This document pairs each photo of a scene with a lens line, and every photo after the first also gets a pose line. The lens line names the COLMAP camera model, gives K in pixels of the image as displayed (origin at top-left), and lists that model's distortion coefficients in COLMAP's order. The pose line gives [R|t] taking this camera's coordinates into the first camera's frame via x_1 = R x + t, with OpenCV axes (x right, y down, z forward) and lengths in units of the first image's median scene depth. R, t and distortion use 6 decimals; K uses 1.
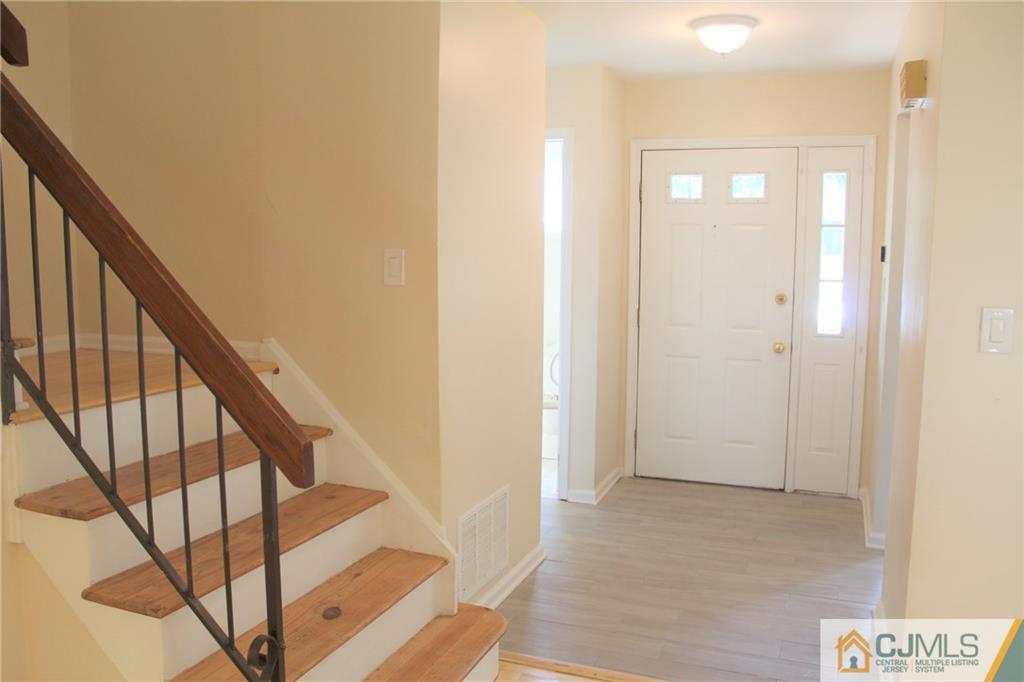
lens RADIAL K [[860.4, 0, 511.1], [0, 860.4, 341.5], [0, 0, 1]] dist [-0.136285, 0.110467]
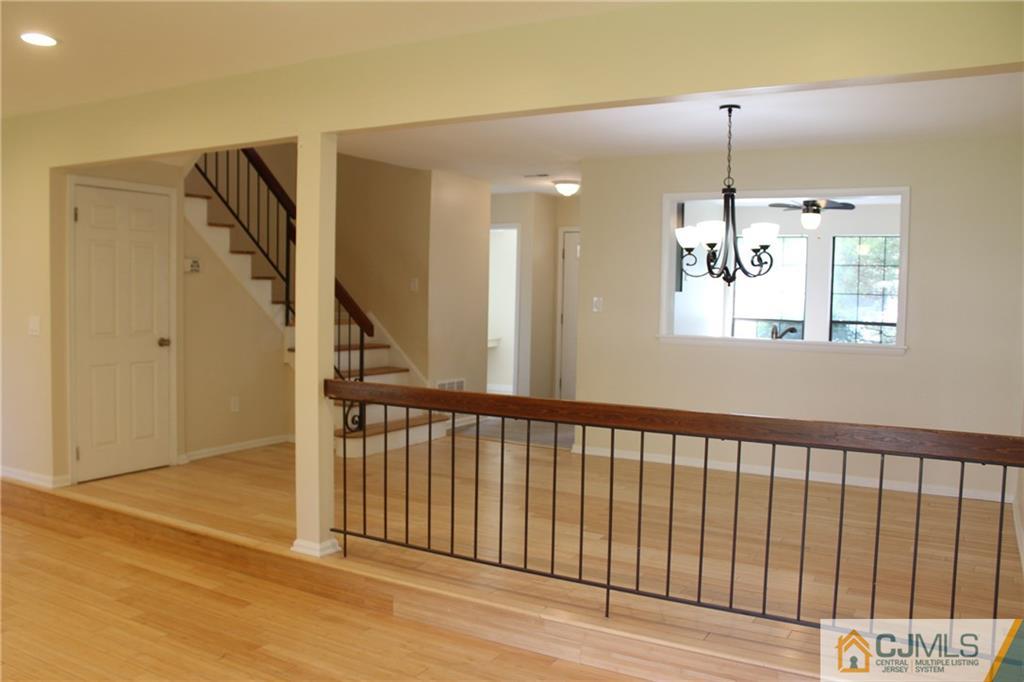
lens RADIAL K [[860.4, 0, 514.7], [0, 860.4, 335.3], [0, 0, 1]] dist [-0.136285, 0.110467]
pose [[0.989832, 0.025986, -0.139846, 0.581263], [-0.034039, 0.997878, -0.055508, 0.220620], [0.138107, 0.059704, 0.988616, -1.692569]]
